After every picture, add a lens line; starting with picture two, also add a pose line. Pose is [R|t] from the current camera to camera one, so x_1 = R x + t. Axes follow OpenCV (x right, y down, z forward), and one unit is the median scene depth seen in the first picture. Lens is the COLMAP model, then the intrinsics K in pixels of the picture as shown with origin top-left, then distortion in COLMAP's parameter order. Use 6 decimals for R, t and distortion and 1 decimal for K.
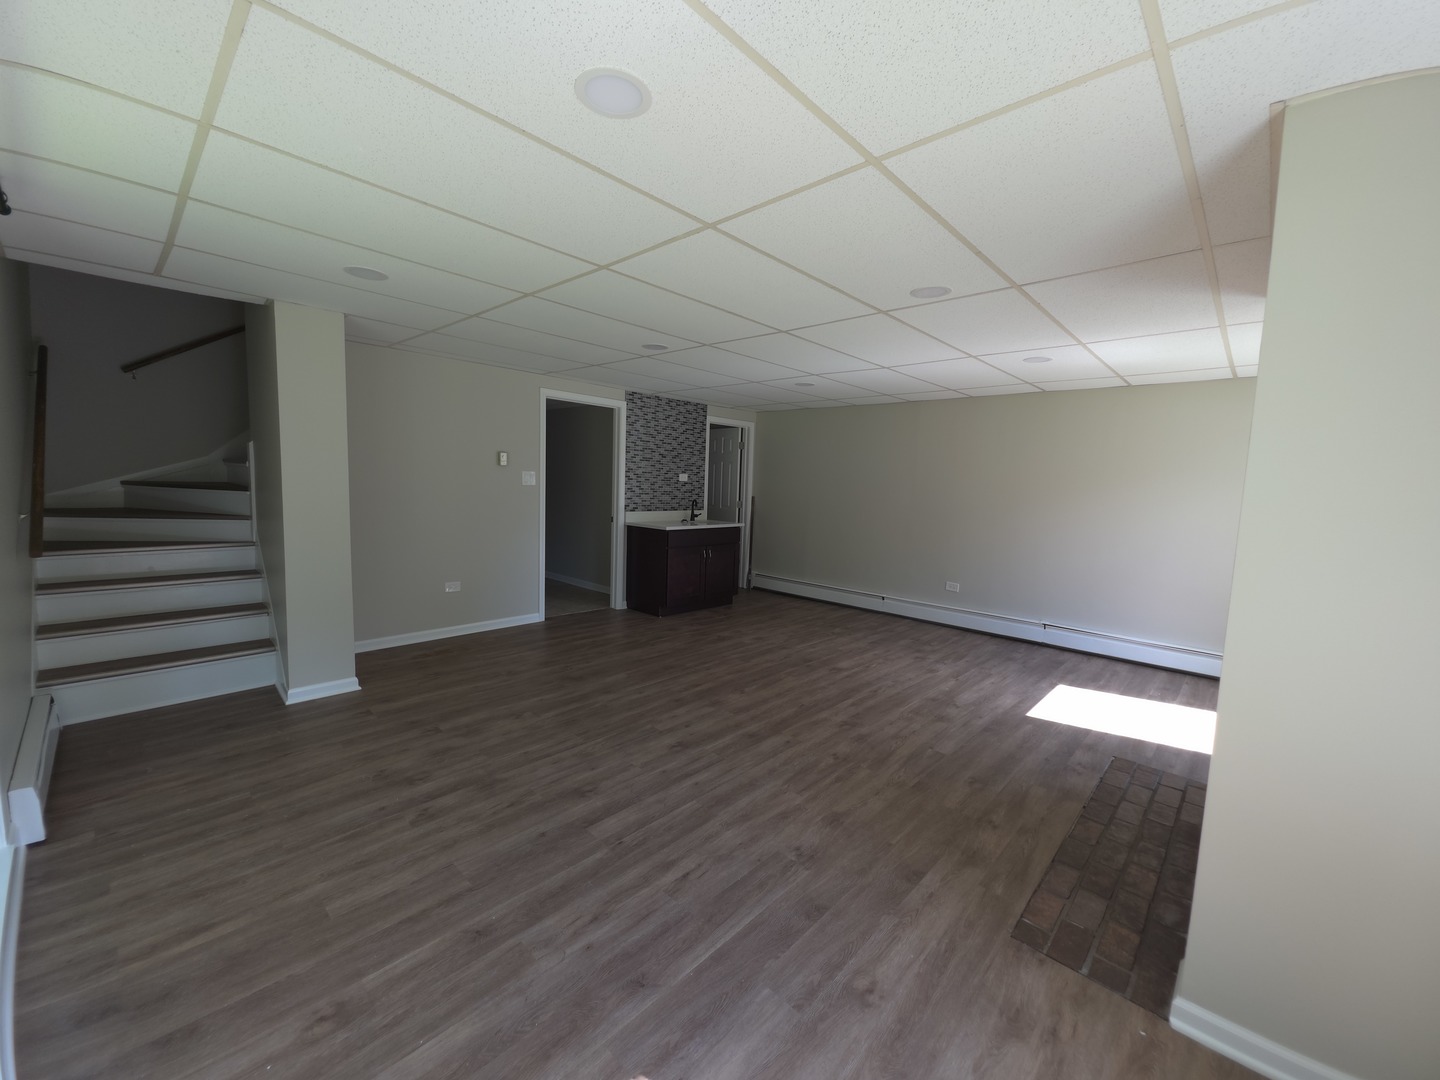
lens RADIAL K [[569.5, 0, 720.0], [0, 569.5, 540.0], [0, 0, 1]] dist [0.009246, -0.006772]
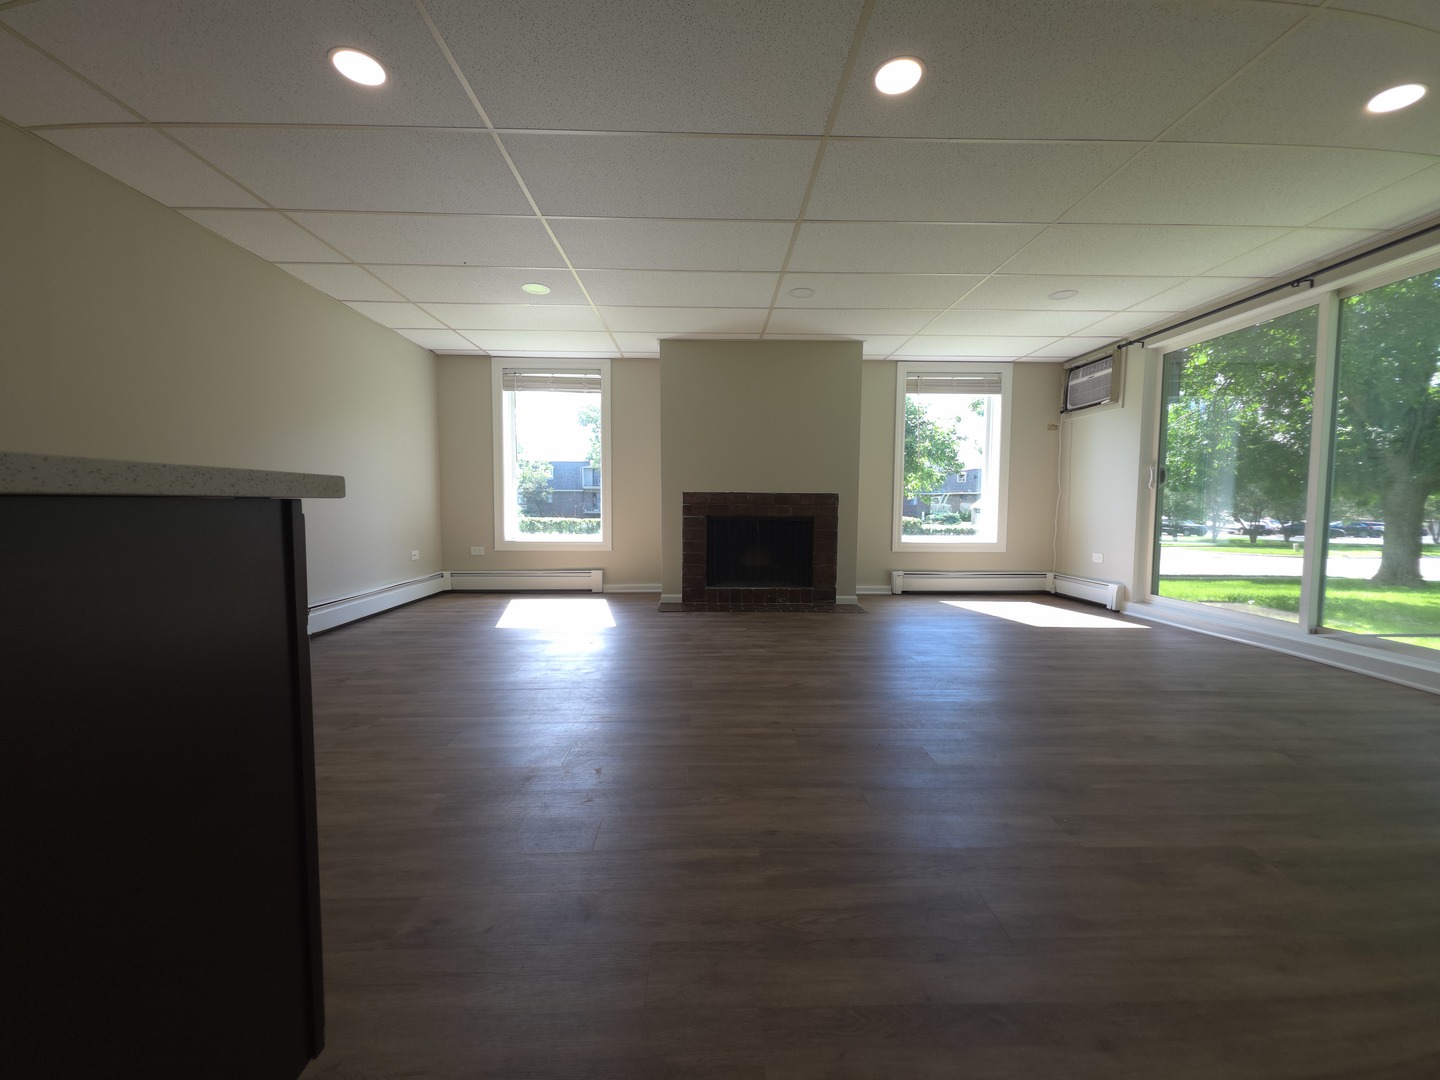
lens RADIAL K [[569.5, 0, 720.0], [0, 569.5, 540.0], [0, 0, 1]] dist [0.009246, -0.006772]
pose [[-0.700073, -0.085747, 0.708904, -0.430947], [0.044685, 0.985558, 0.163338, -0.044539], [-0.712672, 0.146026, -0.686131, 1.682283]]
